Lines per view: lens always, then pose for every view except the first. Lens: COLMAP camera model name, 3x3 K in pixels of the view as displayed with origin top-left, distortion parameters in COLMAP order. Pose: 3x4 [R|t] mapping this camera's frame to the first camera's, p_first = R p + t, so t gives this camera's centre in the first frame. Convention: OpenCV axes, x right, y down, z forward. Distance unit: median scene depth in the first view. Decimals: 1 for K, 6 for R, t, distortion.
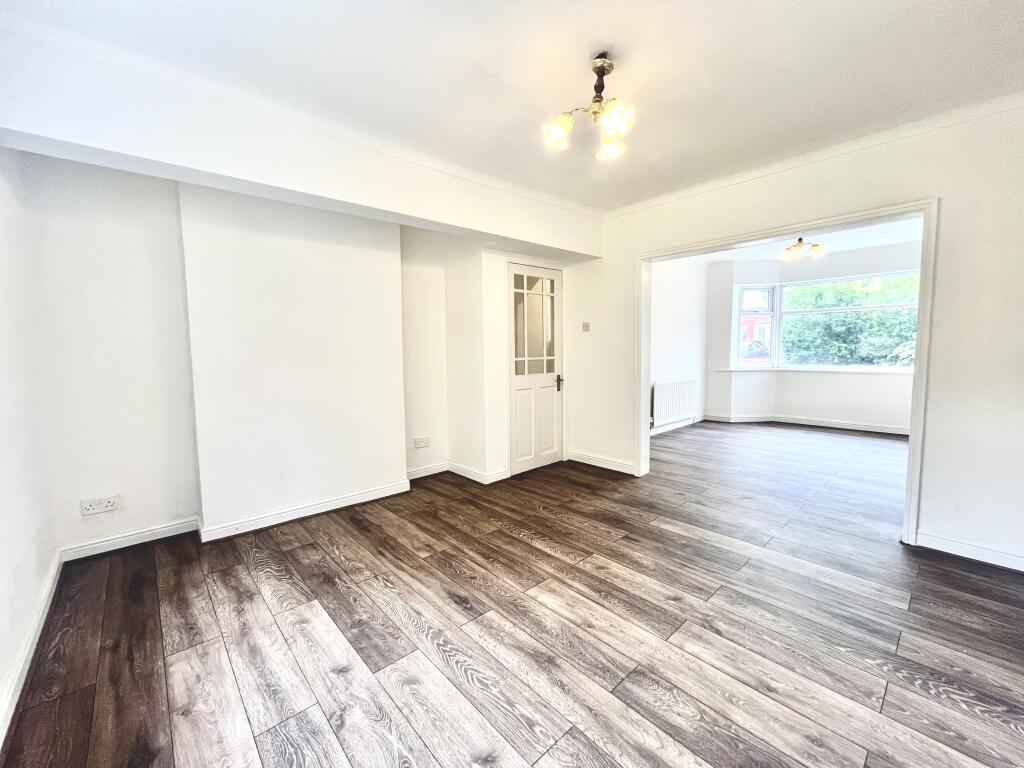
lens RADIAL K [[418.0, 0, 504.7], [0, 418.0, 384.9], [0, 0, 1]] dist [0.000160, 0.000223]
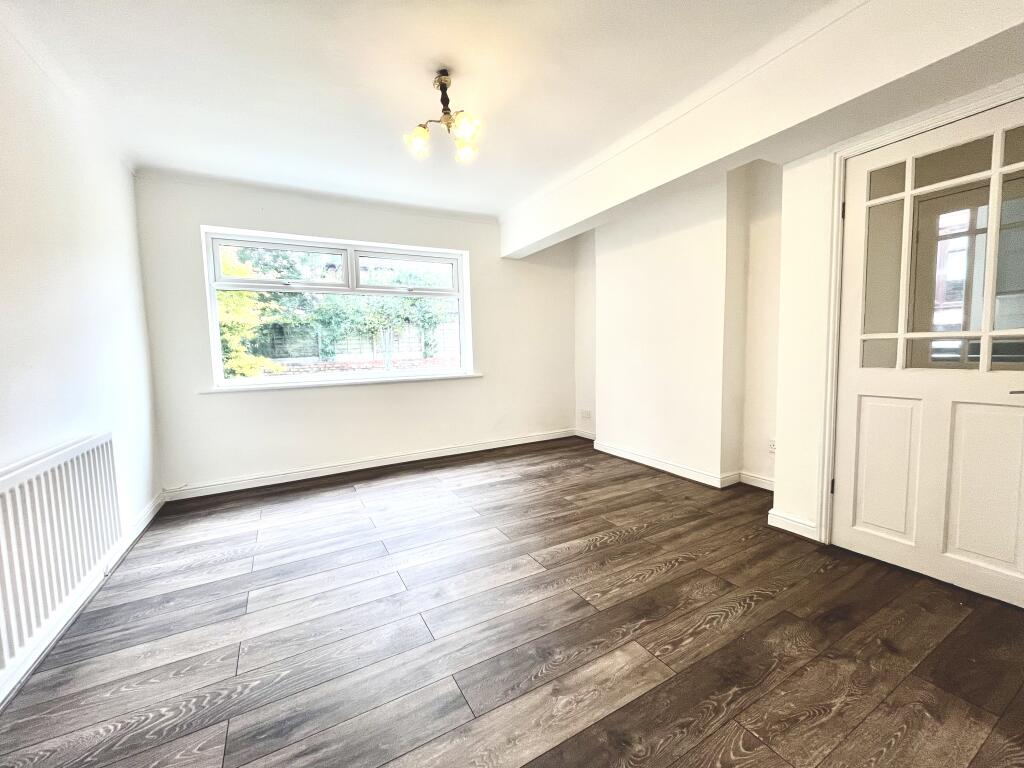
lens RADIAL K [[414.0, 0, 512.1], [0, 414.0, 384.2], [0, 0, 1]] dist [-0.002292, -0.000214]
pose [[-0.218752, 0.102283, -0.970405, 0.936556], [-0.059457, 0.991246, 0.117882, -0.054034], [0.973967, 0.083484, -0.210756, 1.012433]]
